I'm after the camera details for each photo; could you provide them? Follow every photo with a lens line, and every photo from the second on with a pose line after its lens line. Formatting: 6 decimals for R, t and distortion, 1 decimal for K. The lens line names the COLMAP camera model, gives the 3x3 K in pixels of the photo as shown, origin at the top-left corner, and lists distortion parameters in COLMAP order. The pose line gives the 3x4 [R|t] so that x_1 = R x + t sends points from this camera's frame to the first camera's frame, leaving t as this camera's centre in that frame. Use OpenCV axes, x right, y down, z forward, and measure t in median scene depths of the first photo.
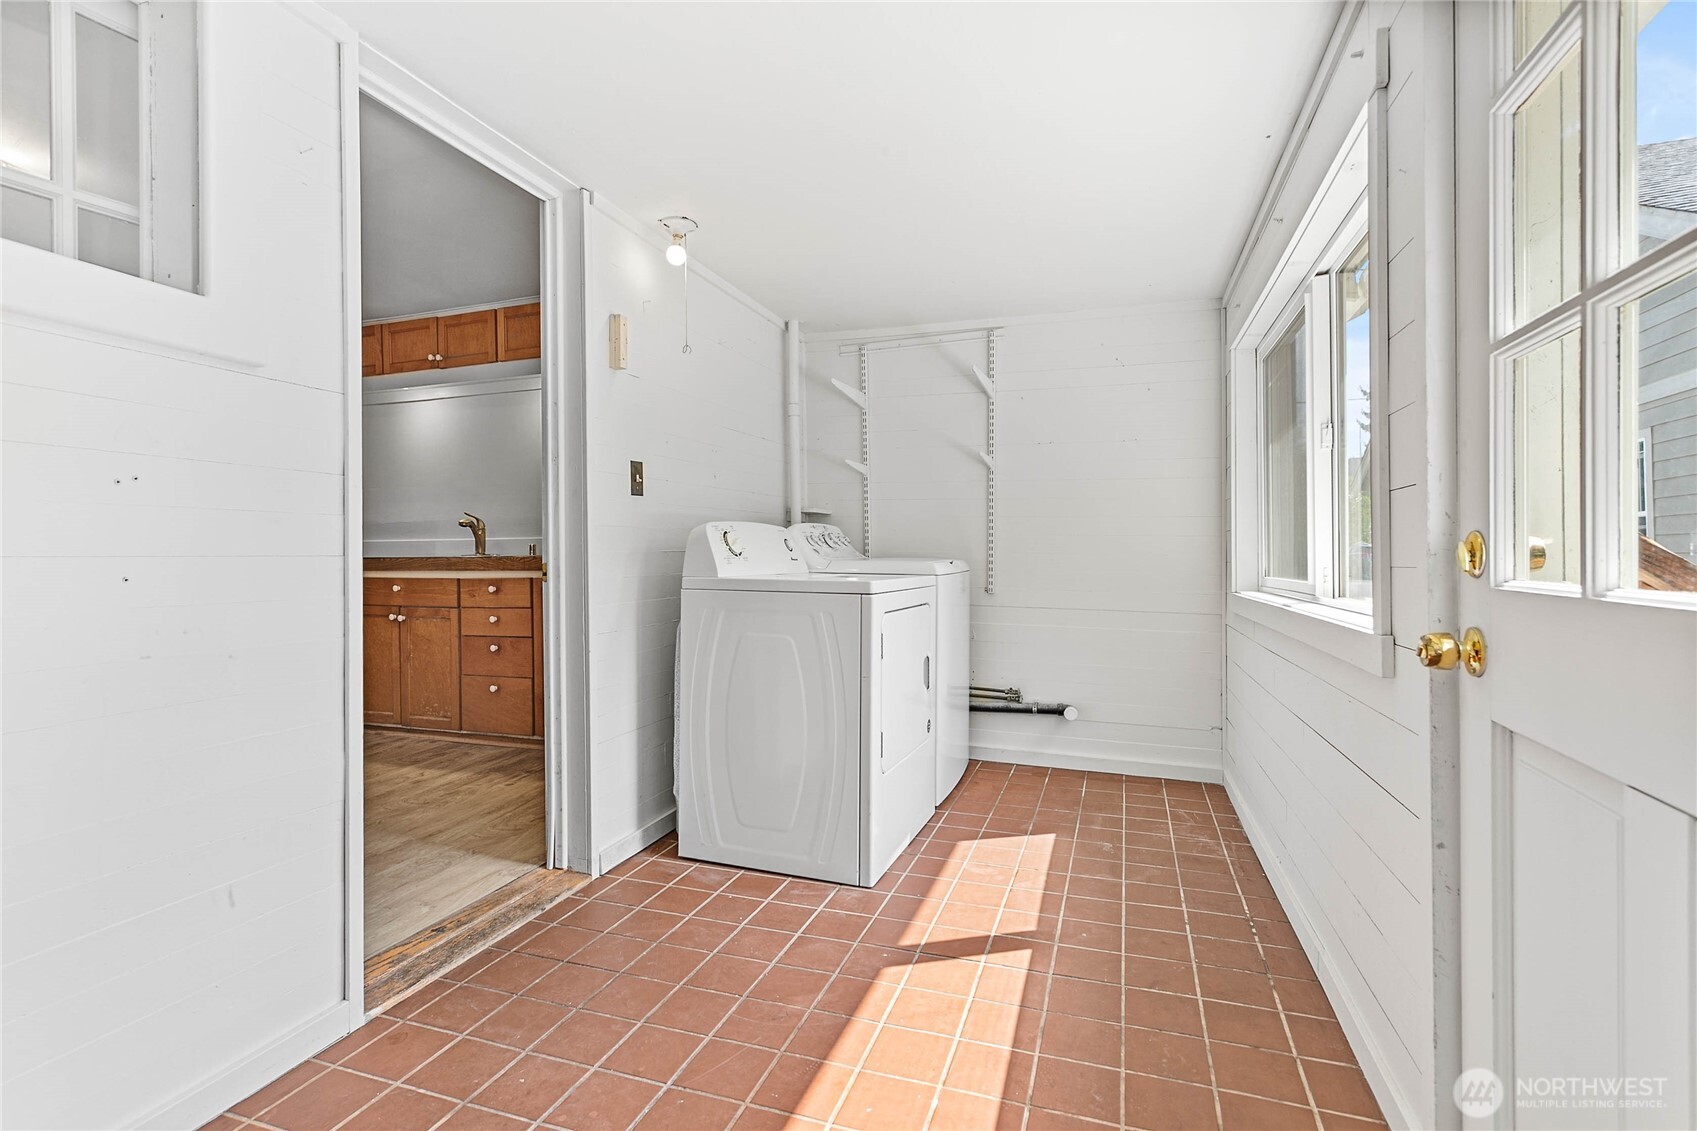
lens RADIAL K [[808.2, 0, 838.2], [0, 808.2, 557.7], [0, 0, 1]] dist [0.001580, 0.000793]
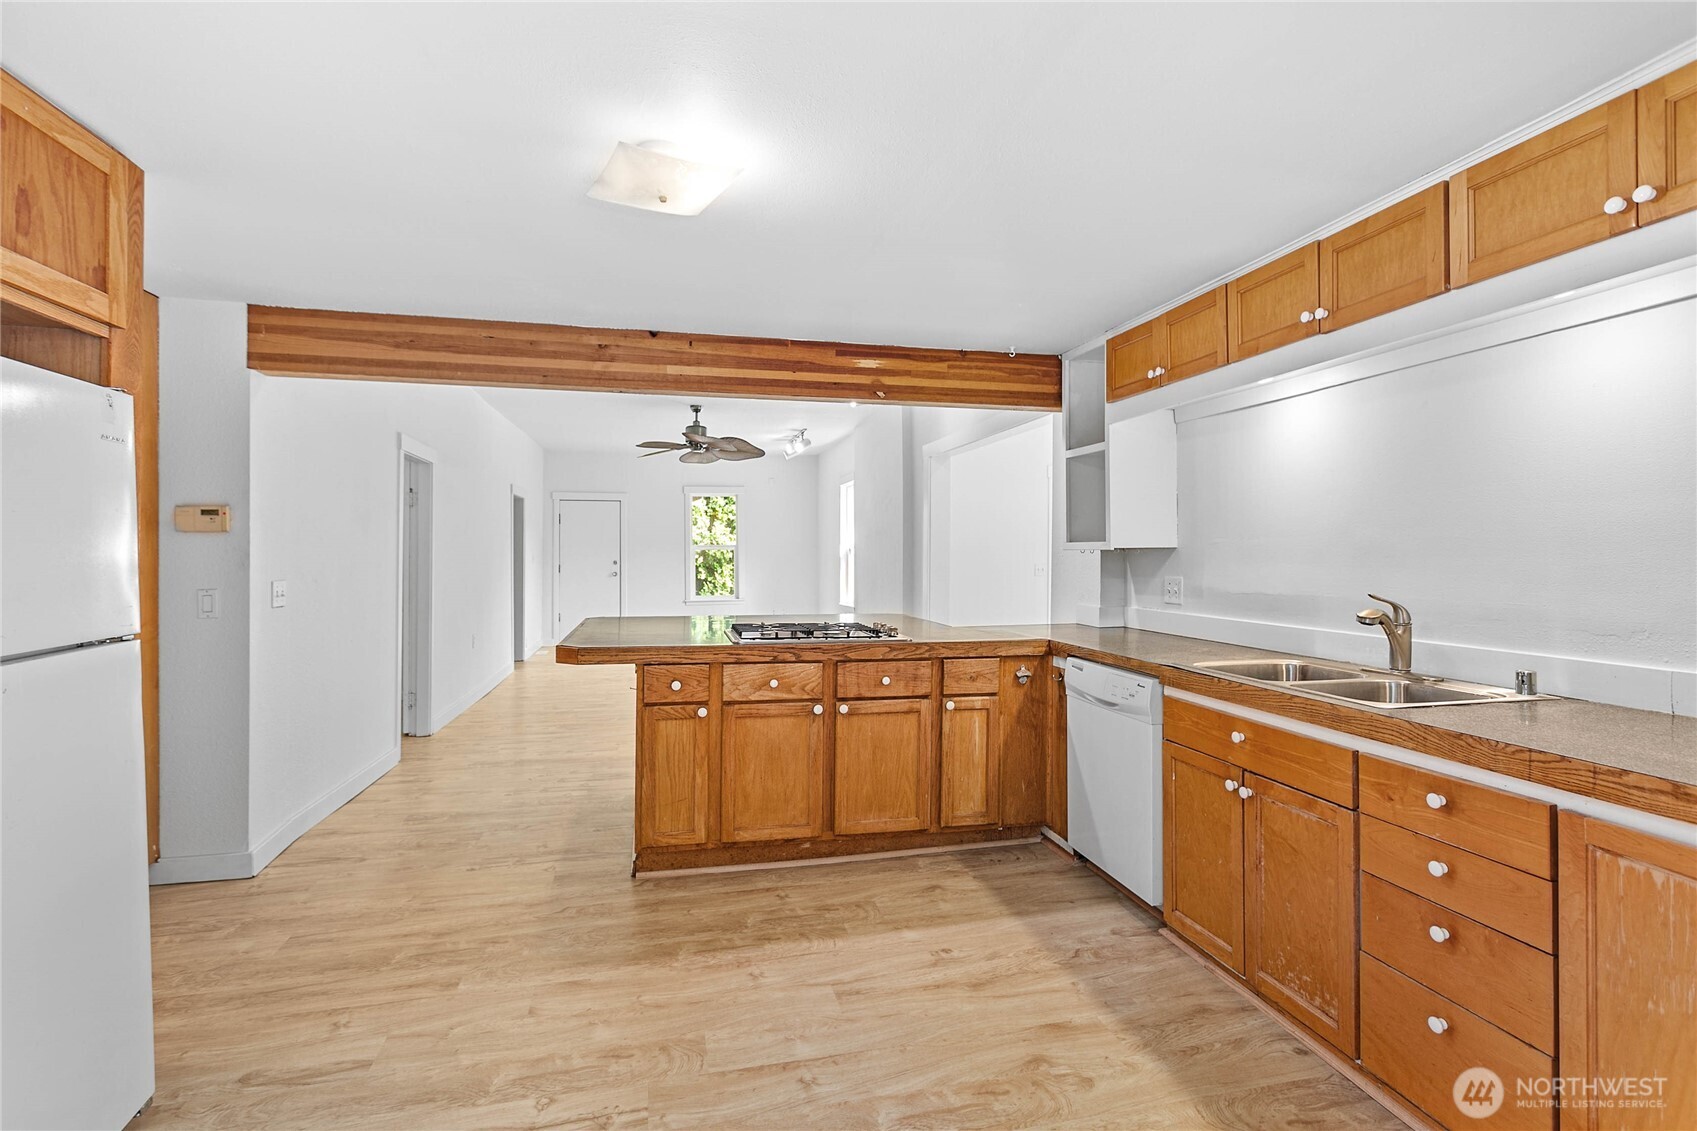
lens RADIAL K [[804.2, 0, 842.7], [0, 804.2, 559.8], [0, 0, 1]] dist [0.000583, 0.002098]
pose [[0.534948, 0.012374, -0.844795, -0.209901], [-0.001832, 0.999907, 0.013486, -0.089889], [0.844883, -0.005667, 0.534921, 0.444487]]
